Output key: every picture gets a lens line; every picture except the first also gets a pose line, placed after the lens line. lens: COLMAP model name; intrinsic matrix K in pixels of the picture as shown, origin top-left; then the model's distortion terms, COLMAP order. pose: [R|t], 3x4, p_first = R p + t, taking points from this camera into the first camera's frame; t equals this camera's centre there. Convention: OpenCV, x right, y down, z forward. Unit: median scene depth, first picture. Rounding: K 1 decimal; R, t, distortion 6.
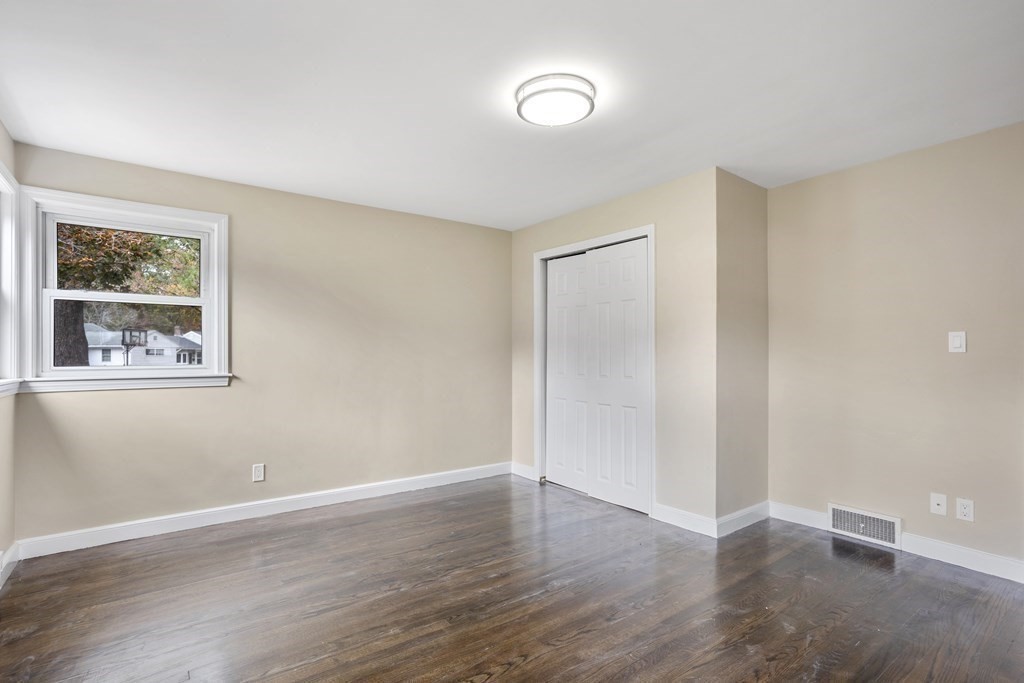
lens RADIAL K [[496.3, 0, 510.5], [0, 496.3, 350.8], [0, 0, 1]] dist [-0.047228, 0.025618]
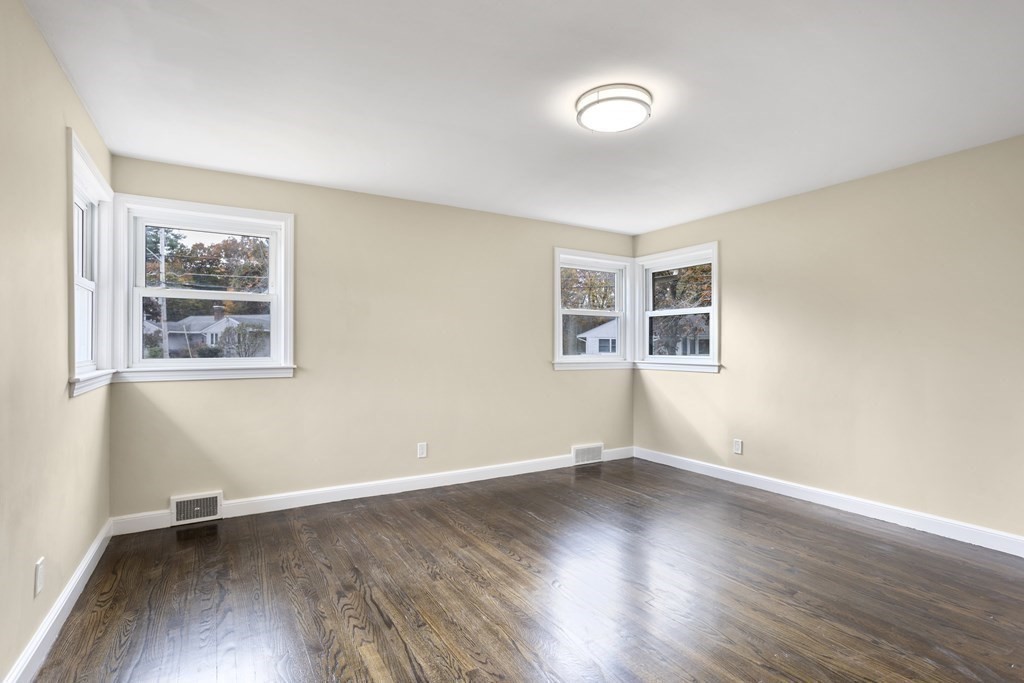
lens RADIAL K [[496.3, 0, 510.5], [0, 496.3, 350.8], [0, 0, 1]] dist [-0.047228, 0.025618]
pose [[-0.094878, 0.007928, -0.995457, 0.767182], [0.002890, 0.999966, 0.007688, 0.001746], [0.995485, -0.002147, -0.094898, 0.576876]]
